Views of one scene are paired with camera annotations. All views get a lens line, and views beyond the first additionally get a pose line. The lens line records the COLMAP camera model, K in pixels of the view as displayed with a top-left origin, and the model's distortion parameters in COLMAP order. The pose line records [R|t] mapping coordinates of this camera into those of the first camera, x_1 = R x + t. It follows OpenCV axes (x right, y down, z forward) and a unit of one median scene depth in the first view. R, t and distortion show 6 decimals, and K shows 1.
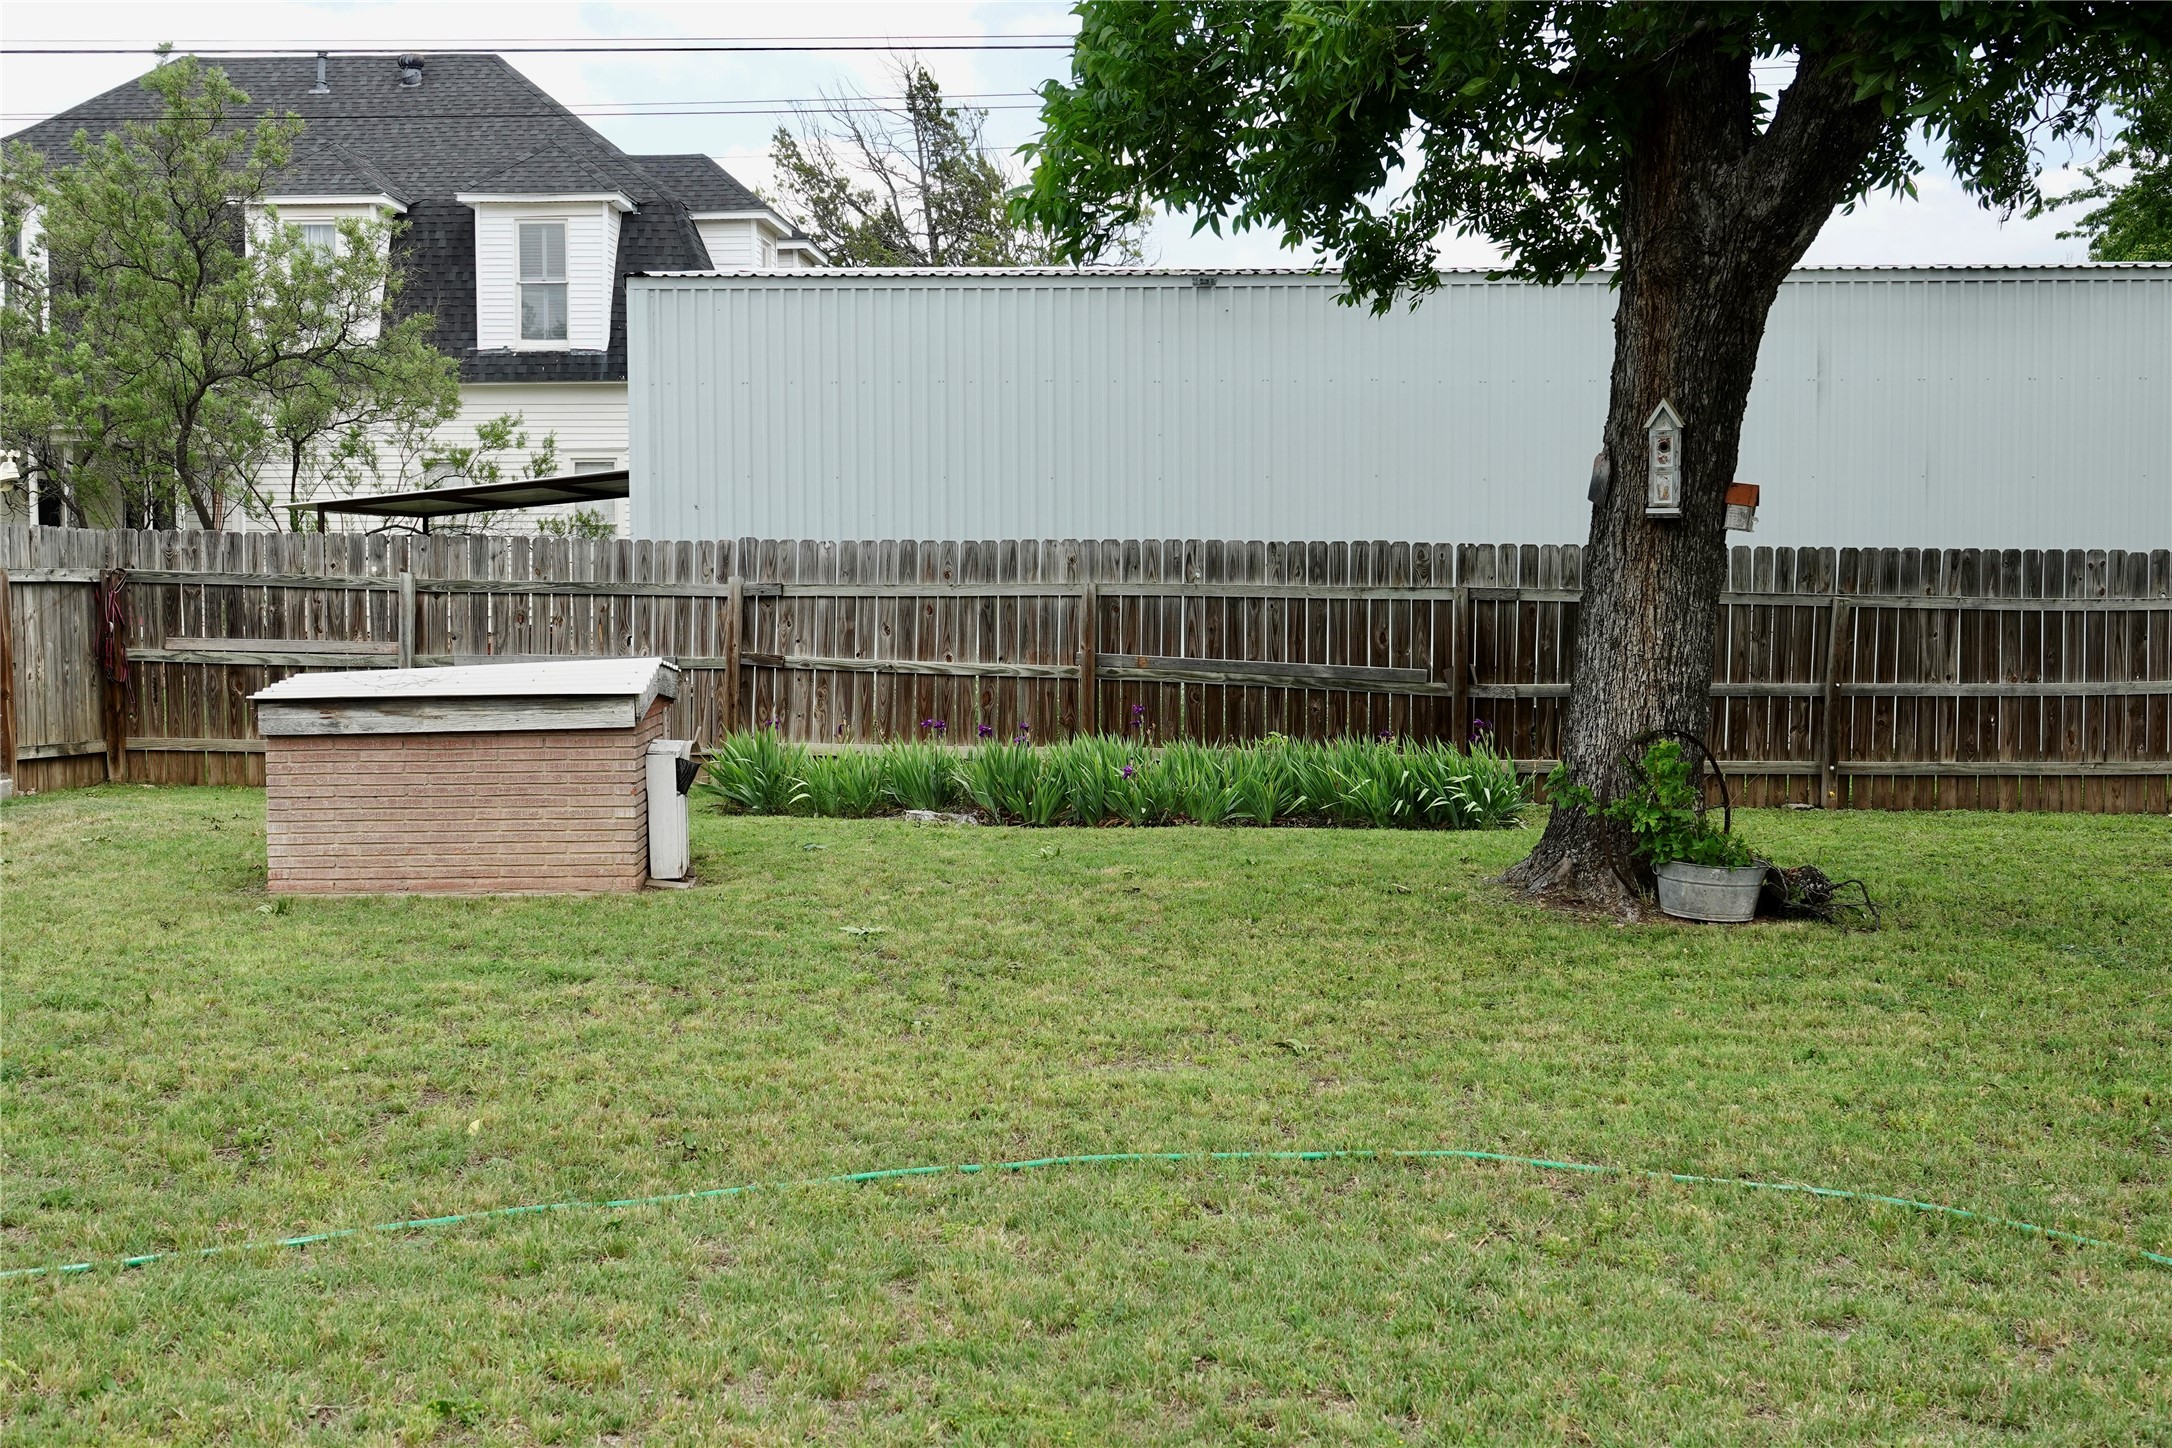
lens RADIAL K [[2627.1, 0, 1084.0], [0, 2627.1, 721.5], [0, 0, 1]] dist [-0.006178, 0.000000]
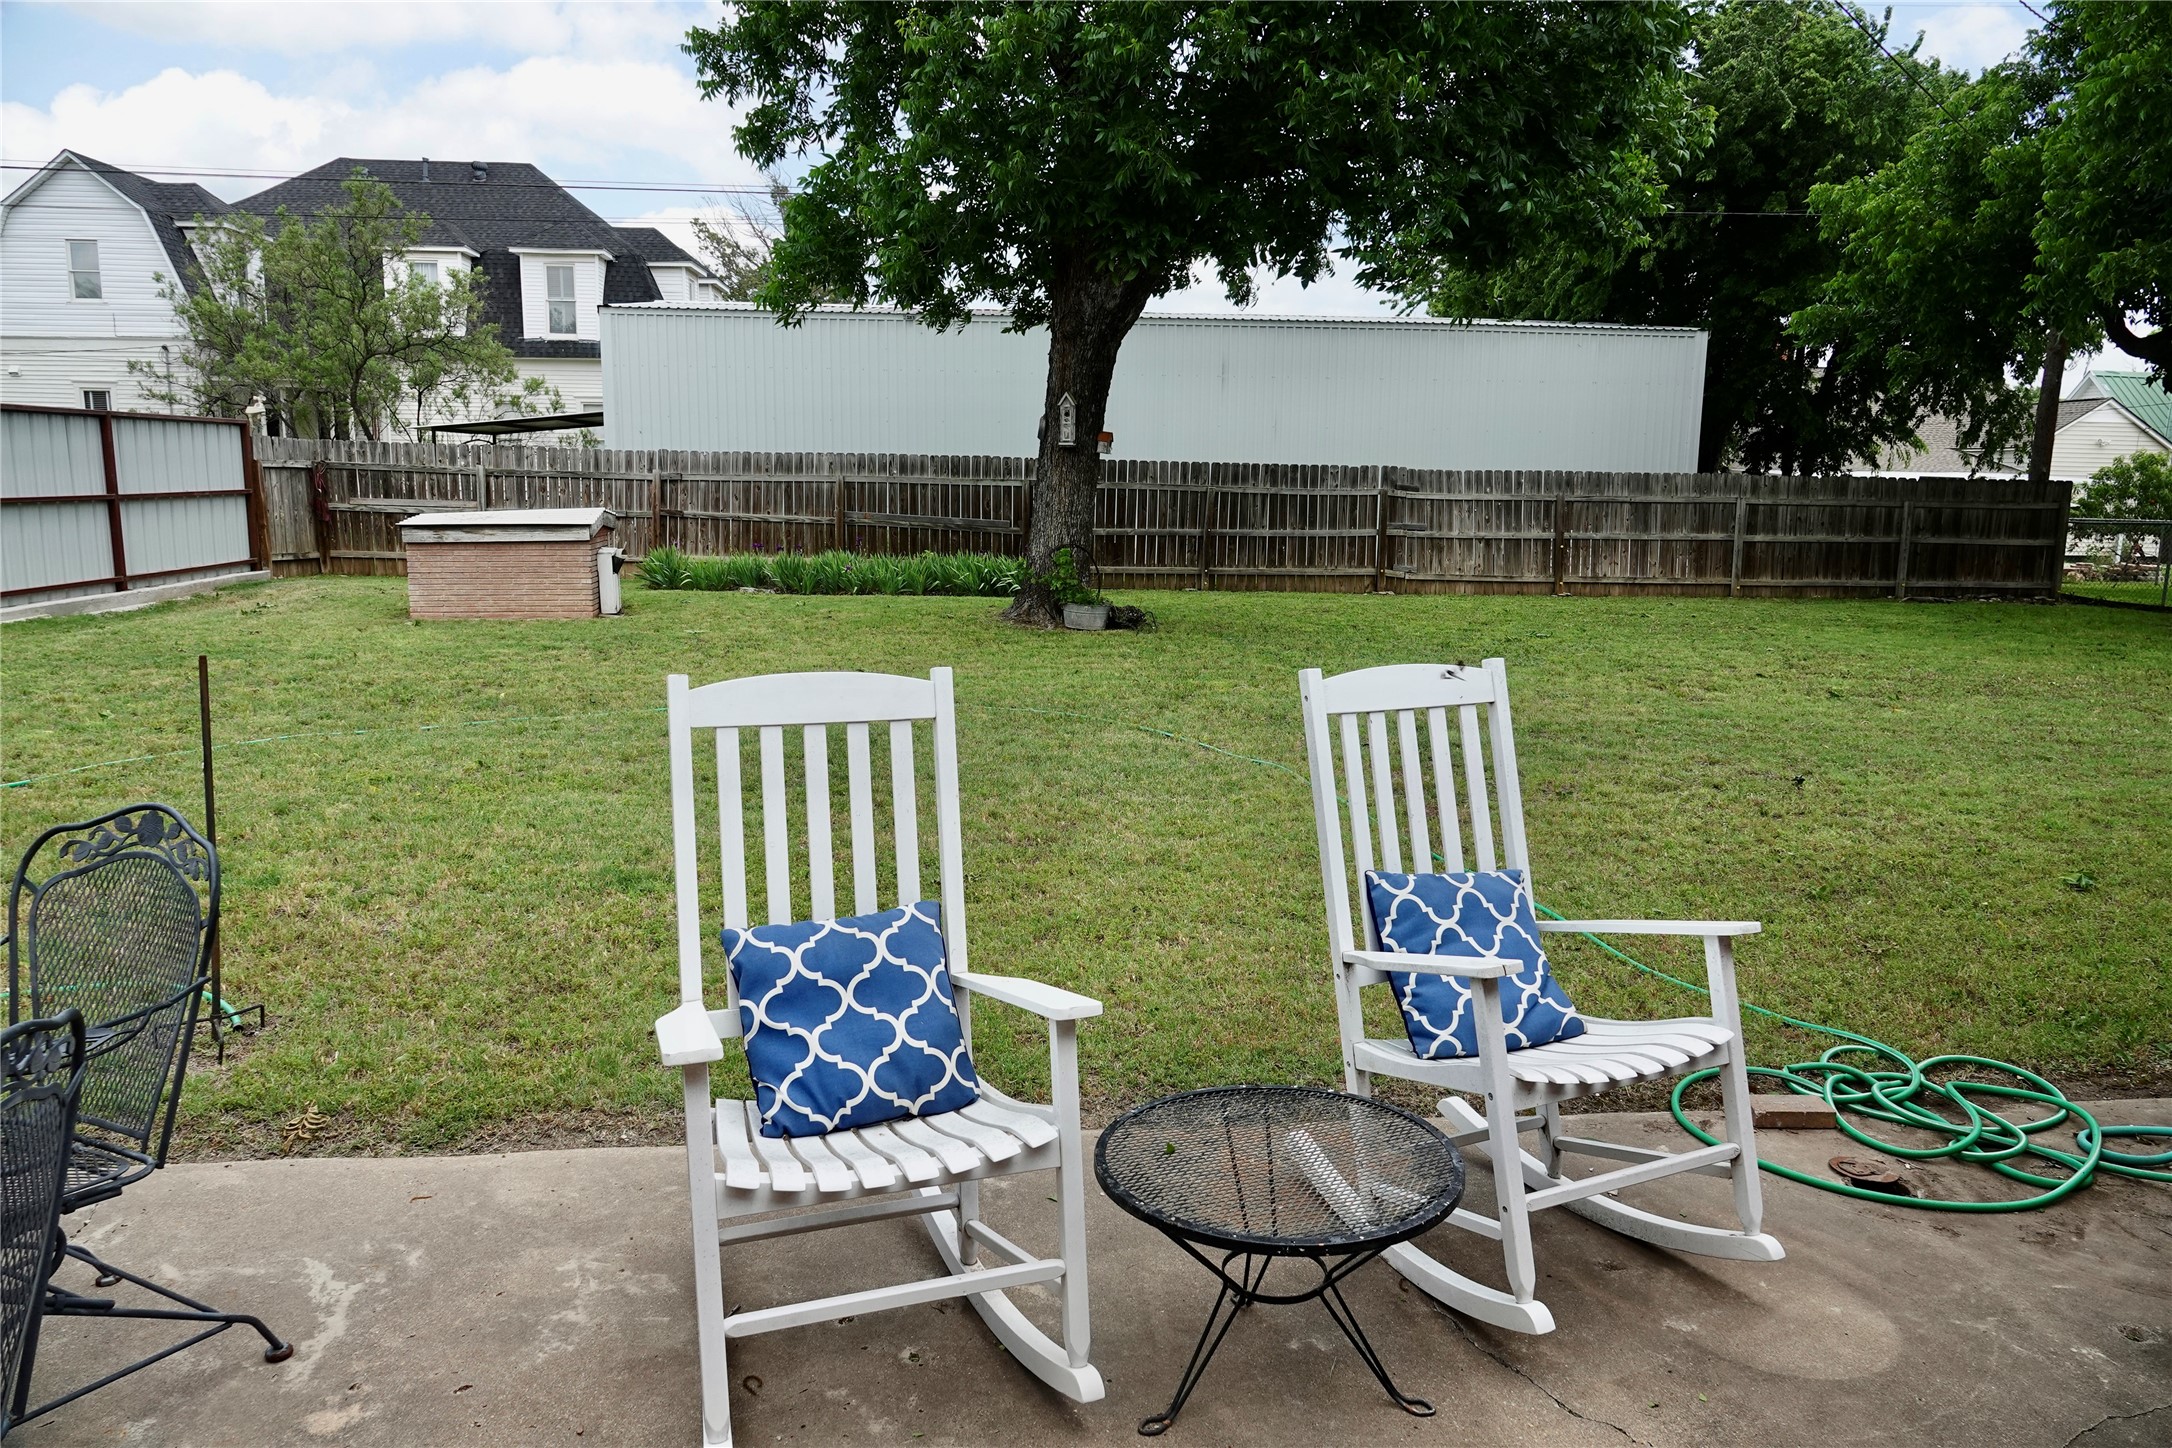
lens RADIAL K [[1511.5, 0, 1085.9], [0, 1511.5, 719.2], [0, 0, 1]] dist [0.006525, -0.000811]
pose [[0.993197, -0.006174, 0.116280, 0.053276], [-0.006026, 0.994530, 0.104276, 0.010335], [-0.116287, -0.104268, 0.987727, -0.168491]]
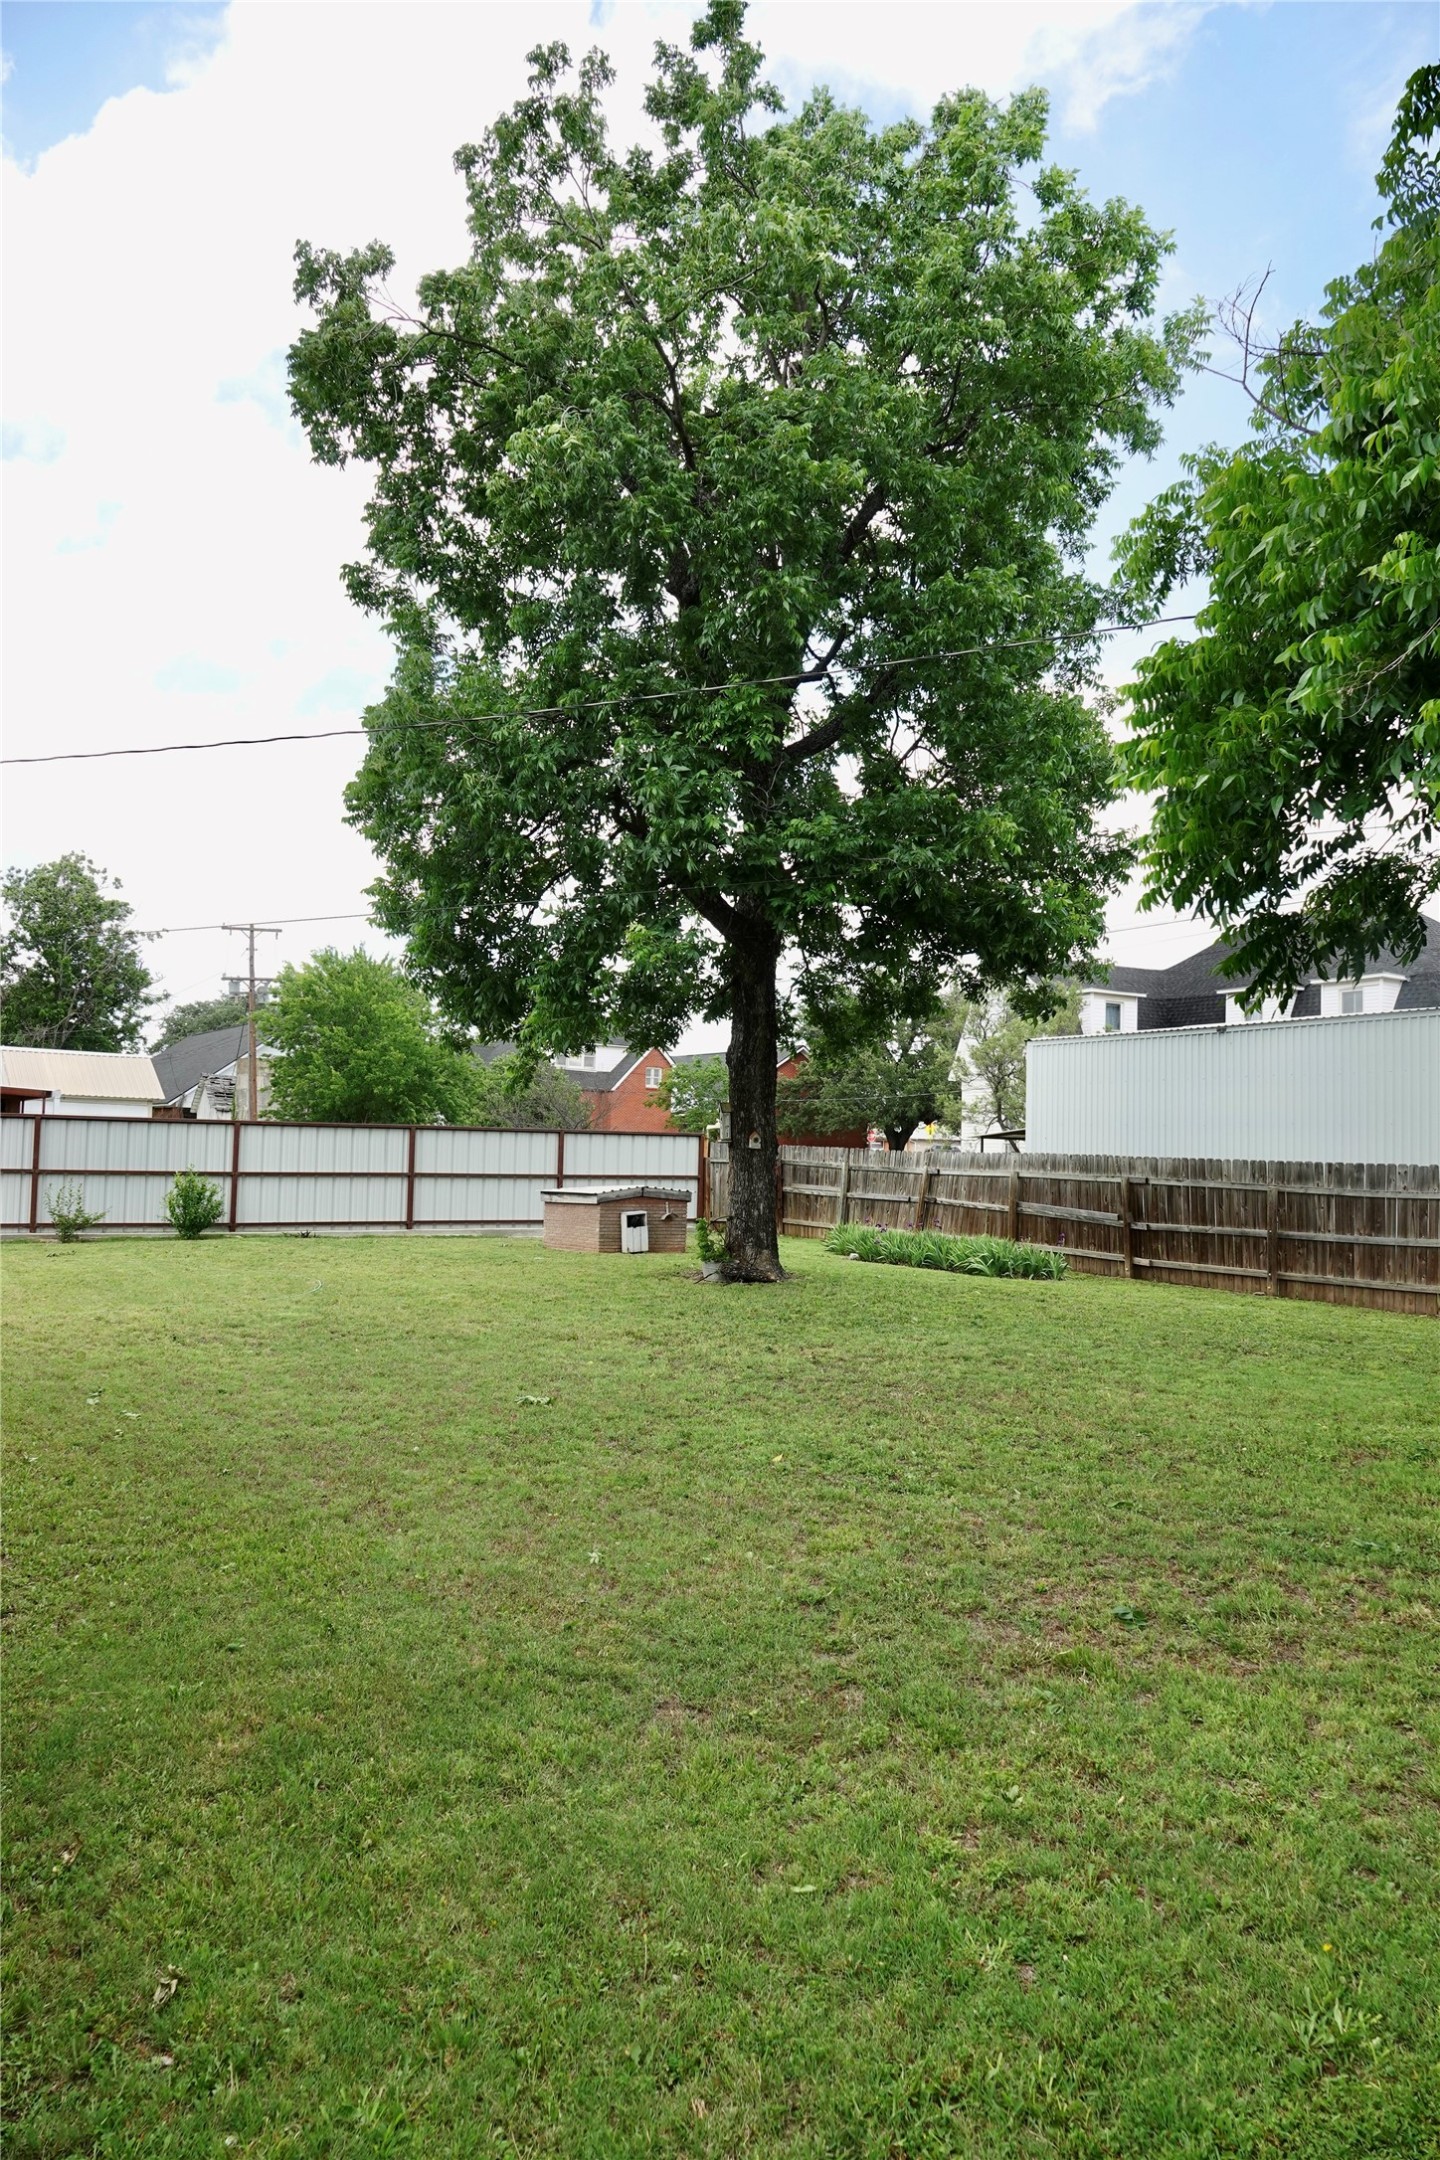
lens RADIAL K [[1503.2, 0, 732.5], [0, 1503.2, 1084.0], [0, 0, 1]] dist [0.006525, -0.000811]
pose [[0.558220, -0.025930, -0.829288, 0.985234], [-0.071218, 0.994325, -0.079030, -0.006050], [0.826631, 0.103177, 0.553205, 0.045327]]
